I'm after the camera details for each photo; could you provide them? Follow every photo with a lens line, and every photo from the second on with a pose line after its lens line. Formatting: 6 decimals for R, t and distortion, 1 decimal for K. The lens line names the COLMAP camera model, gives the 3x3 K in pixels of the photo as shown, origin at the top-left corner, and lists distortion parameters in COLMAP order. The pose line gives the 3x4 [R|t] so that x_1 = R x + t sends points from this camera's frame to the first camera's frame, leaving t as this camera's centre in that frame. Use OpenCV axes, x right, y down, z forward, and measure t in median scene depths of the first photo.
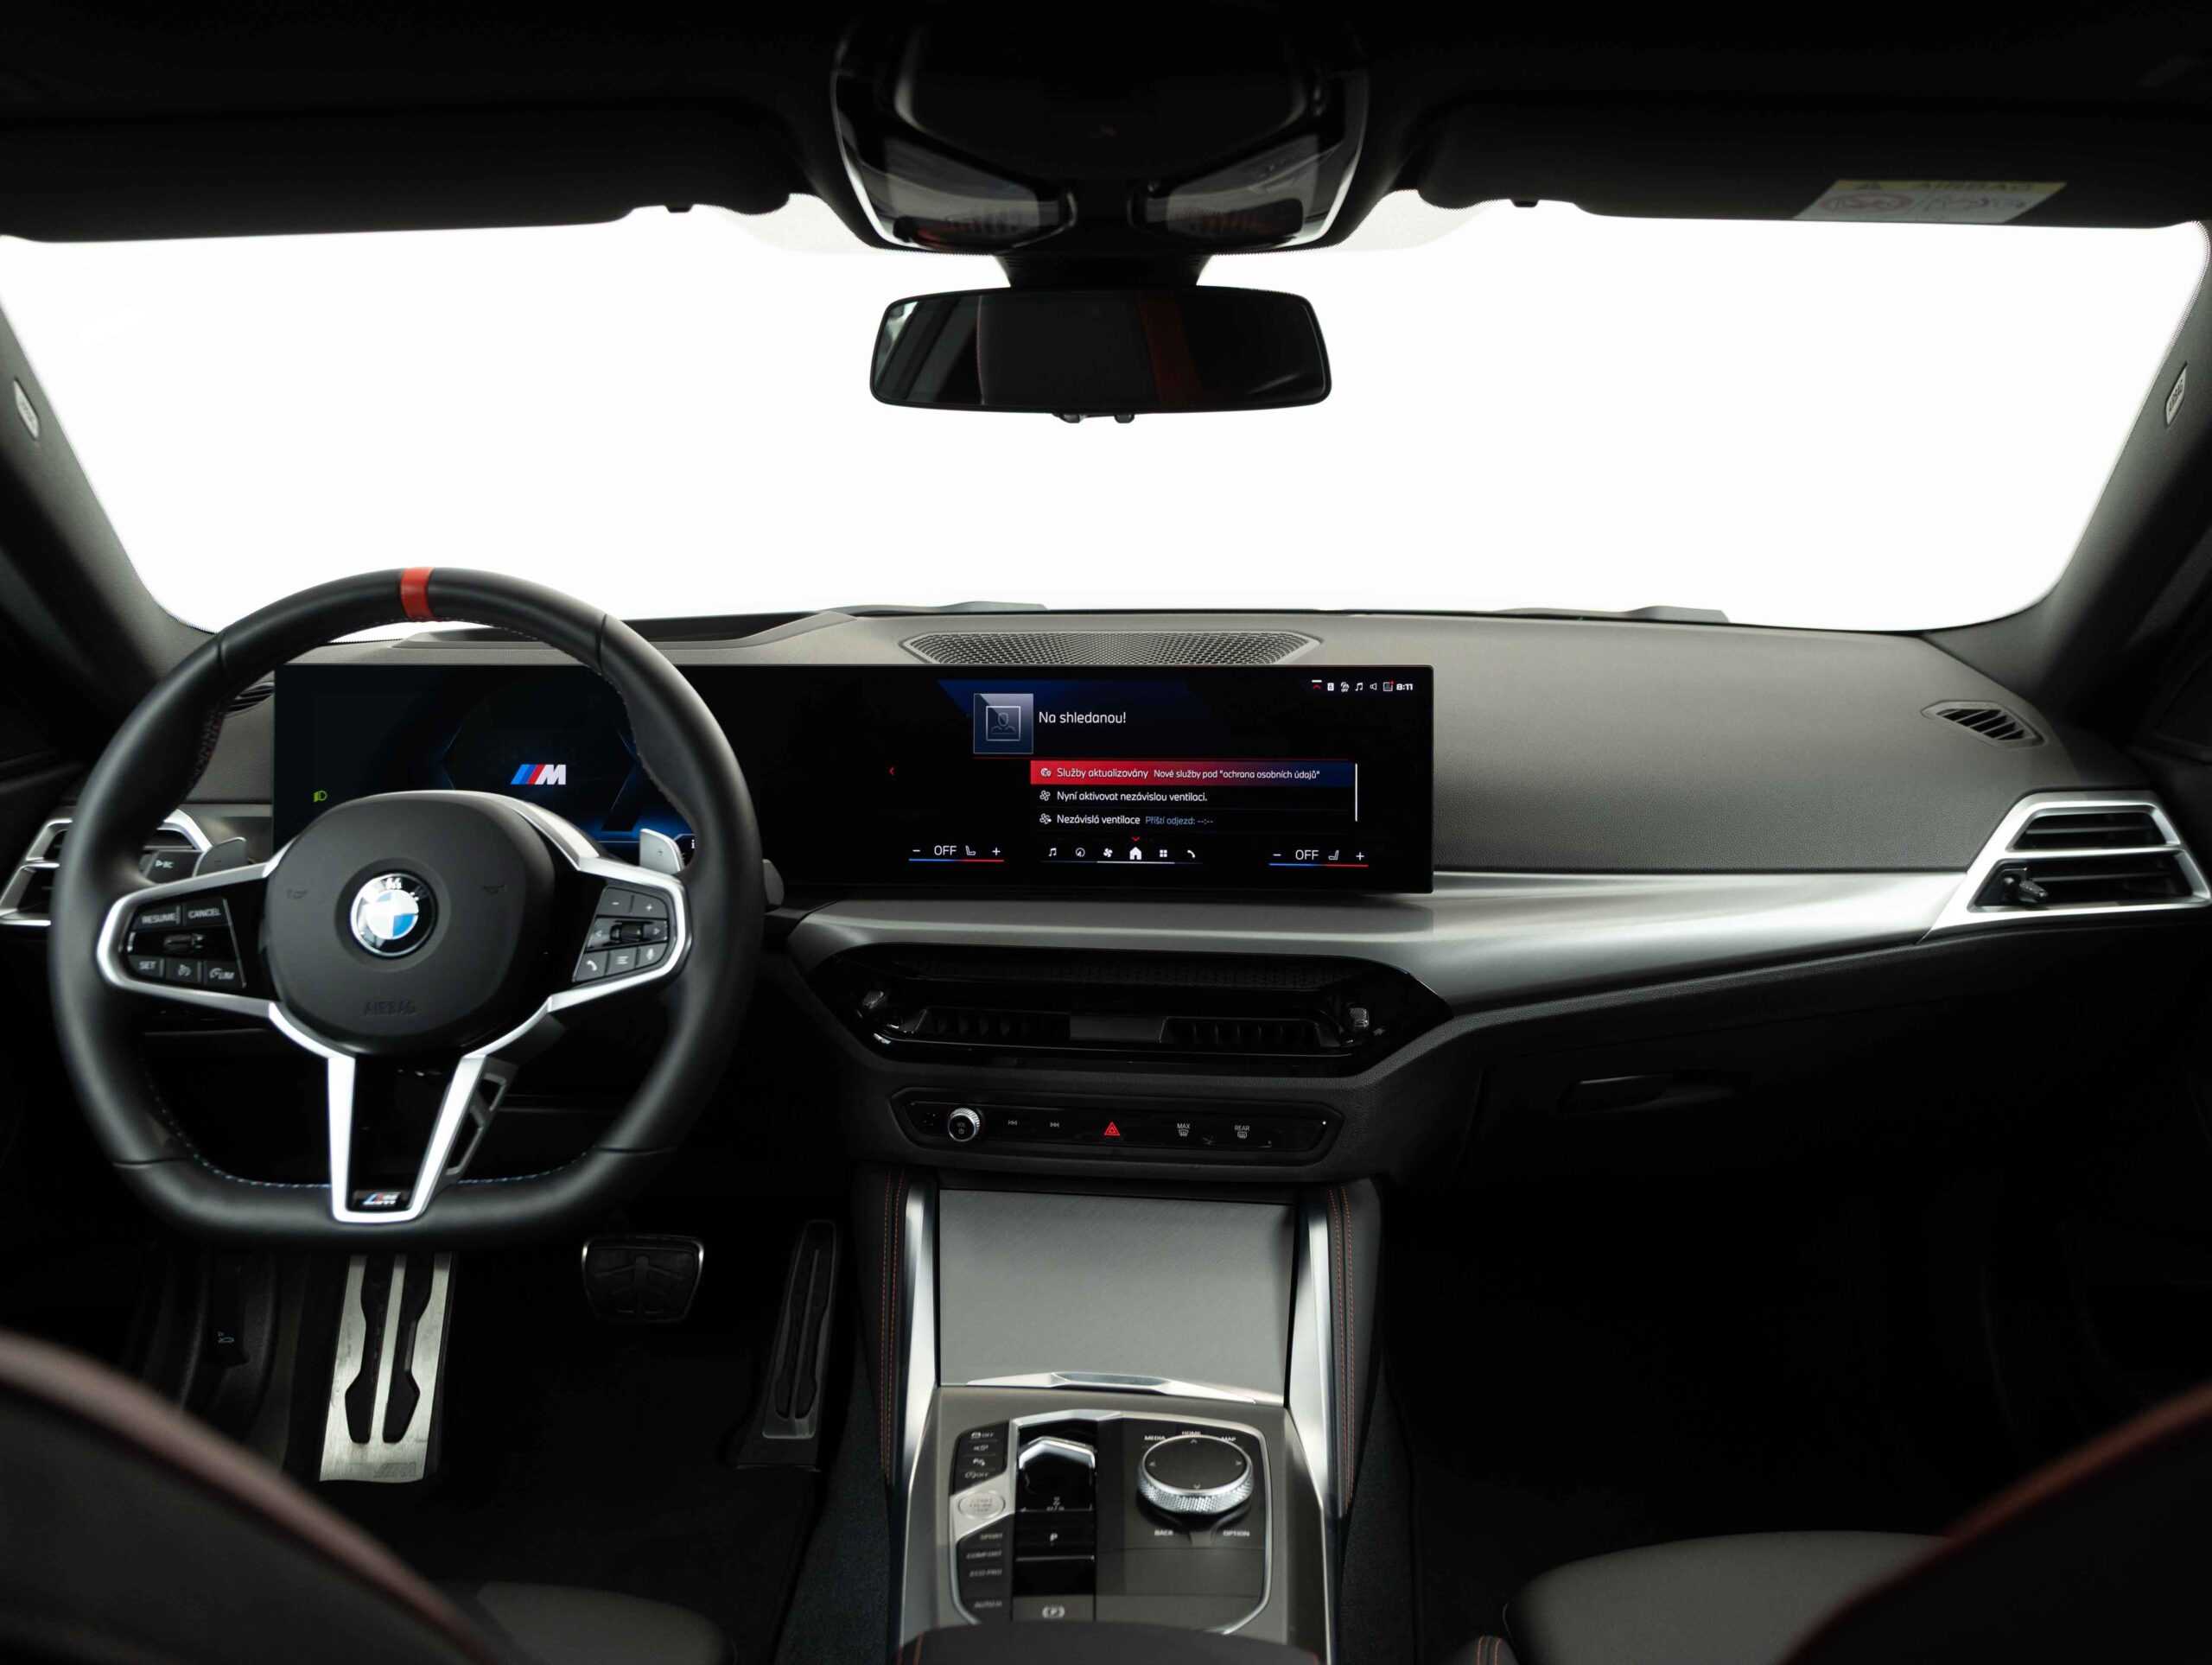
lens RADIAL K [[1941.6, 0, 1203.9], [0, 1941.6, 831.7], [0, 0, 1]] dist [-0.002870, -0.012959]
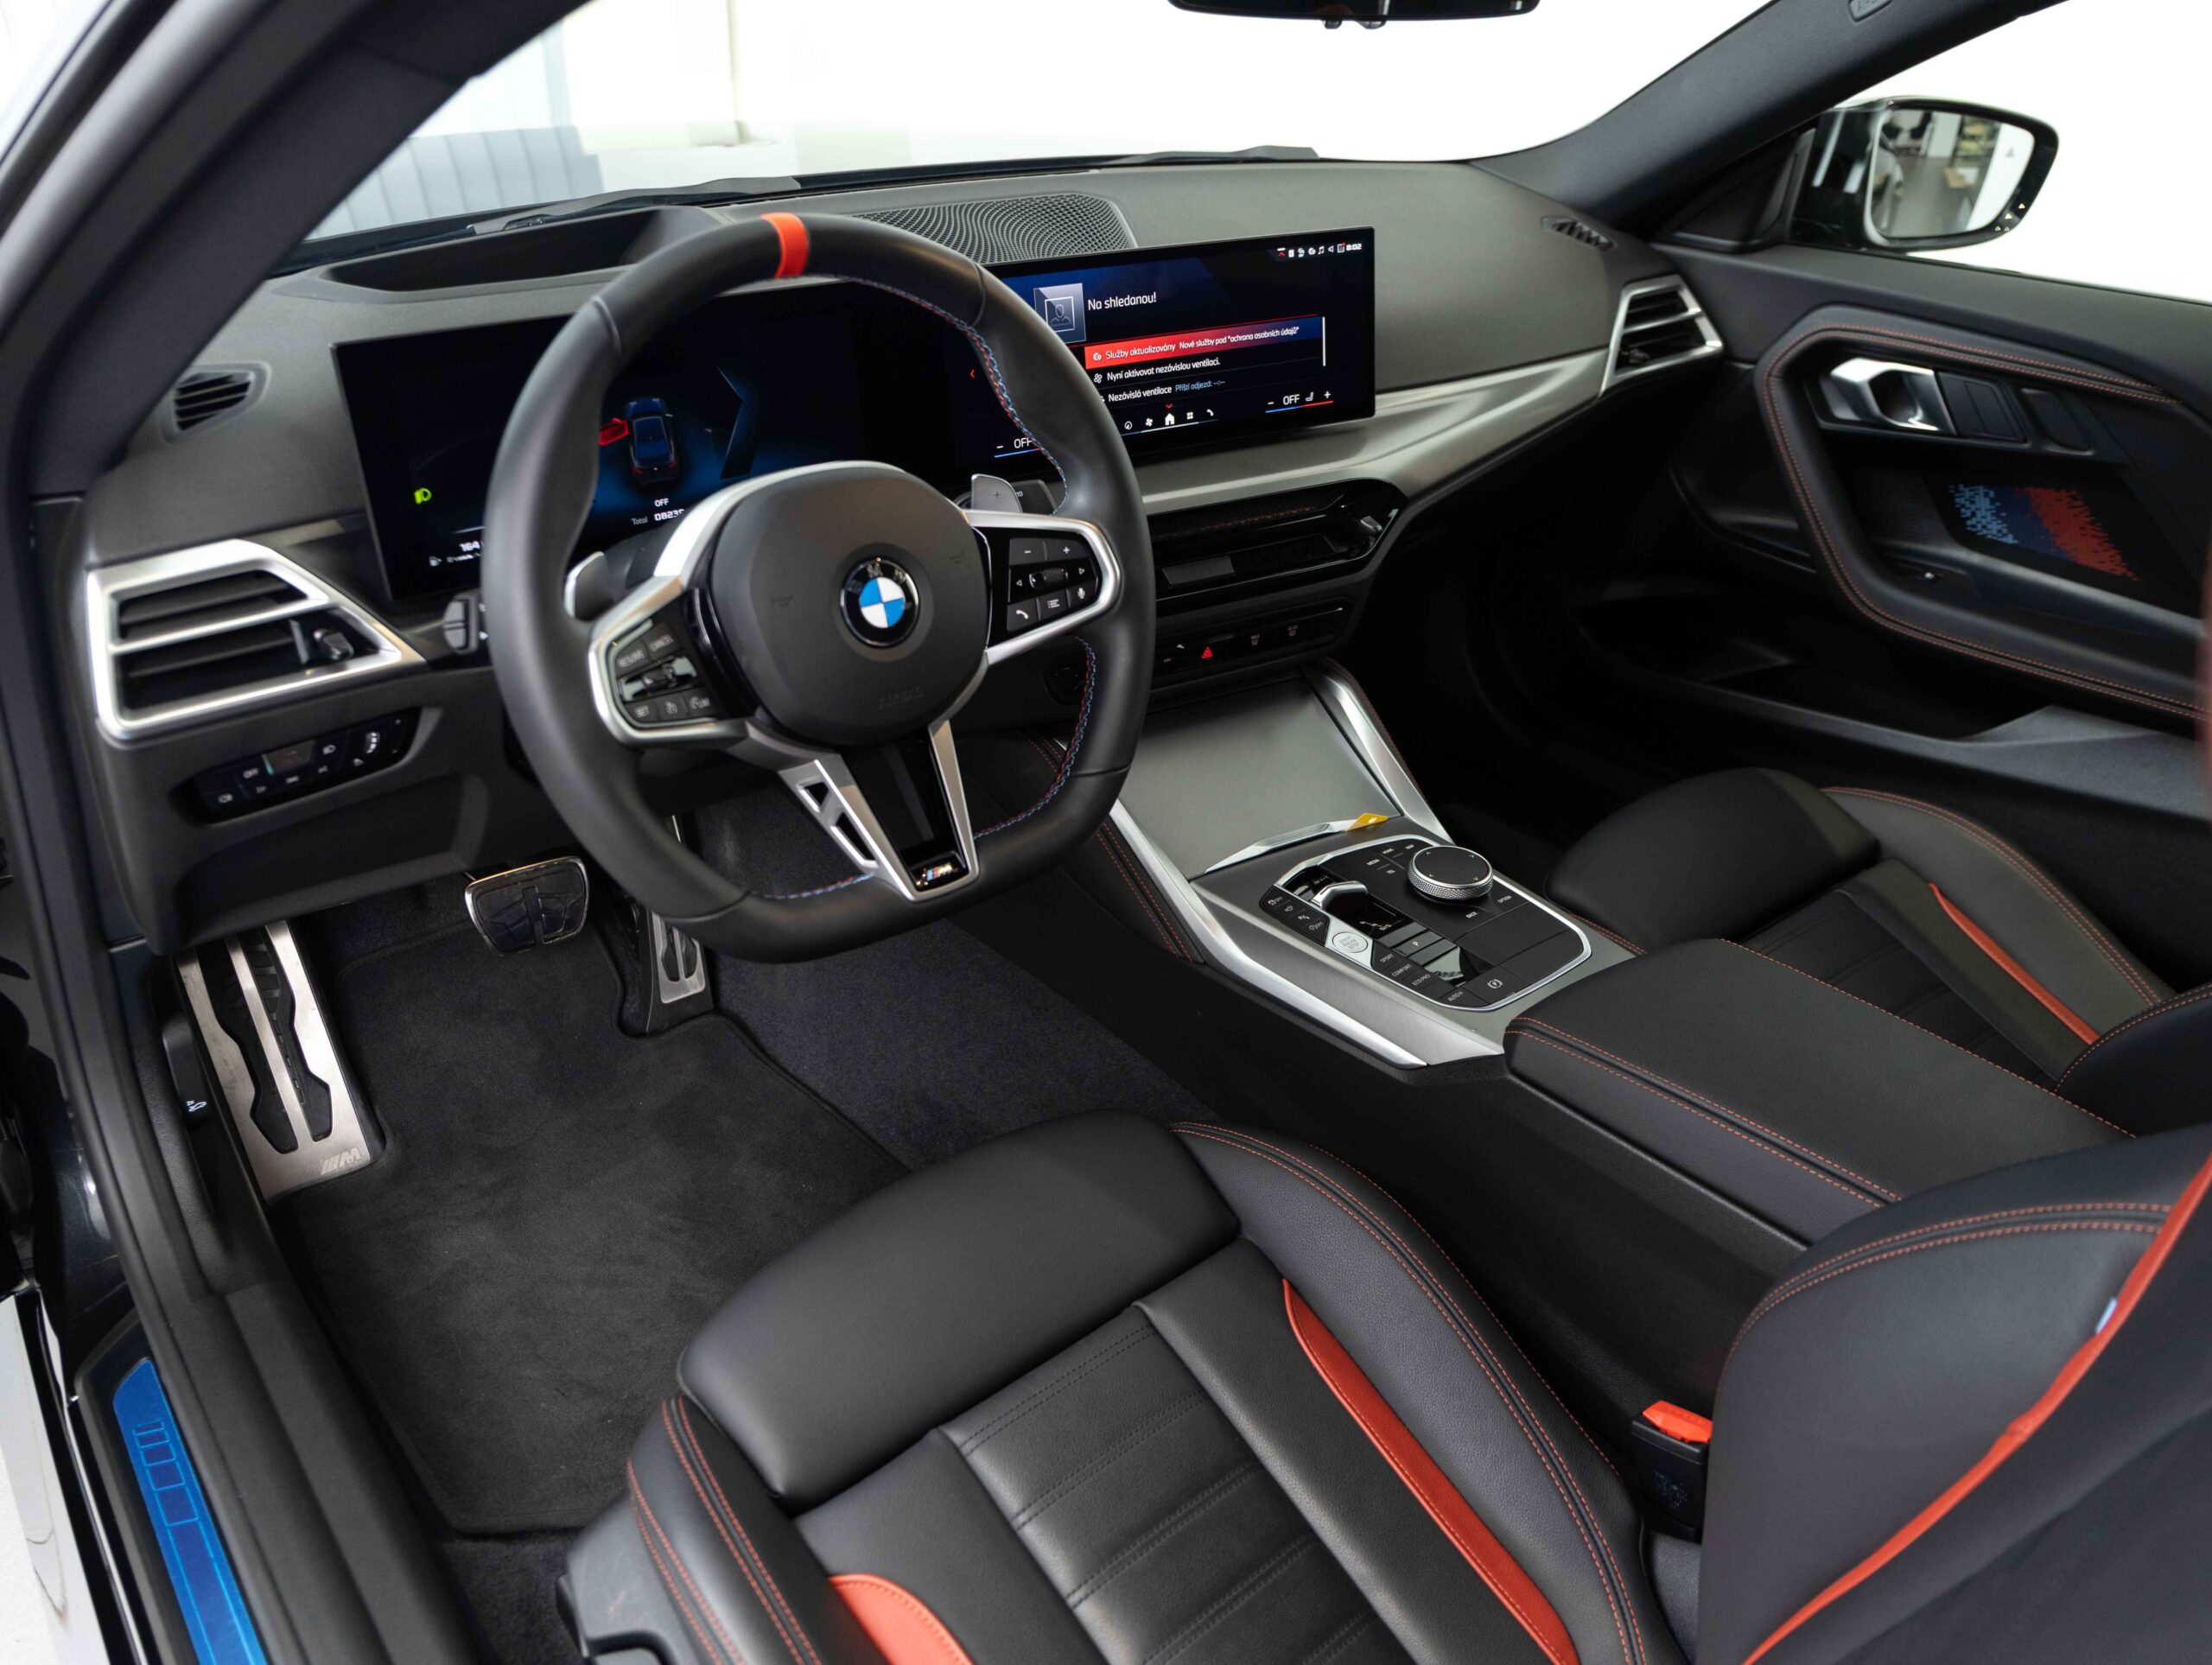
lens RADIAL K [[1555.9, 0, 1104.9], [0, 1555.9, 845.5], [0, 0, 1]] dist [-0.000243, 0.004845]
pose [[0.775653, -0.303980, 0.553135, -0.665862], [0.094875, 0.922576, 0.373968, -0.106660], [-0.623988, -0.237591, 0.744439, 0.272372]]
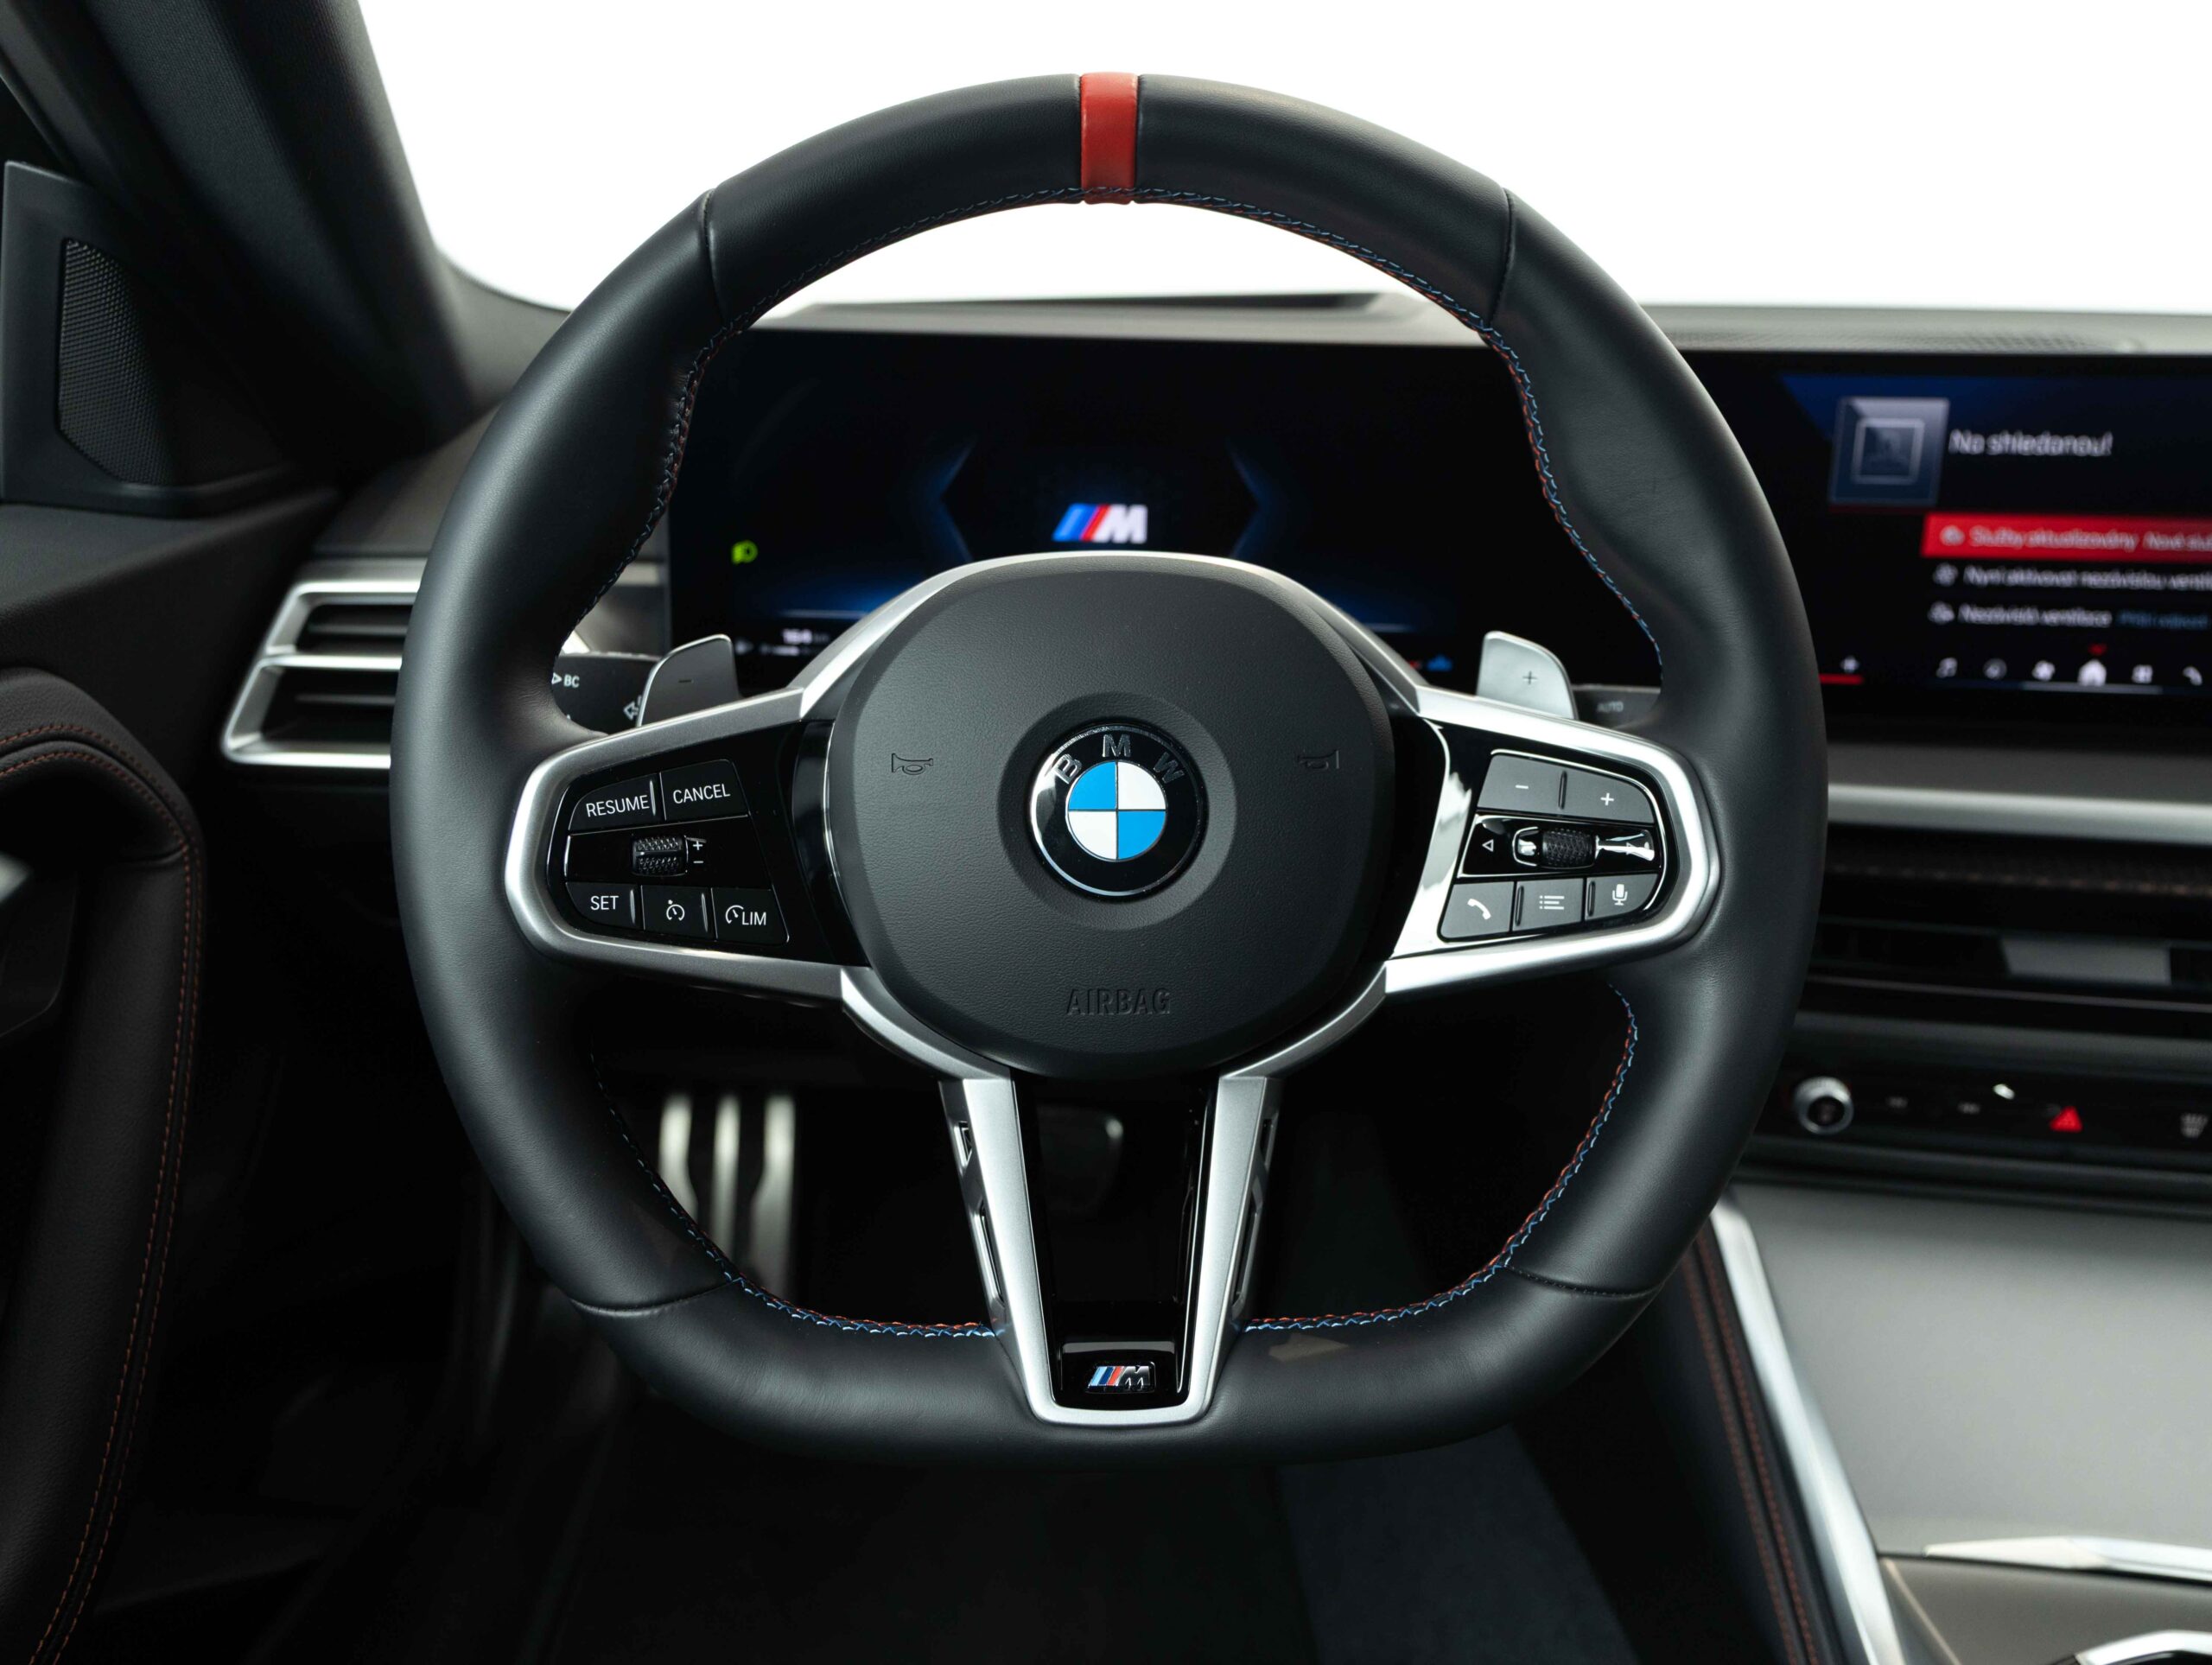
lens RADIAL K [[1555.9, 0, 1104.9], [0, 1555.9, 845.5], [0, 0, 1]] dist [-0.000243, 0.004845]
pose [[0.999698, 0.015417, 0.019158, -0.360062], [-0.018393, 0.985890, 0.166381, -0.011291], [-0.016322, -0.166683, 0.985875, 0.516189]]
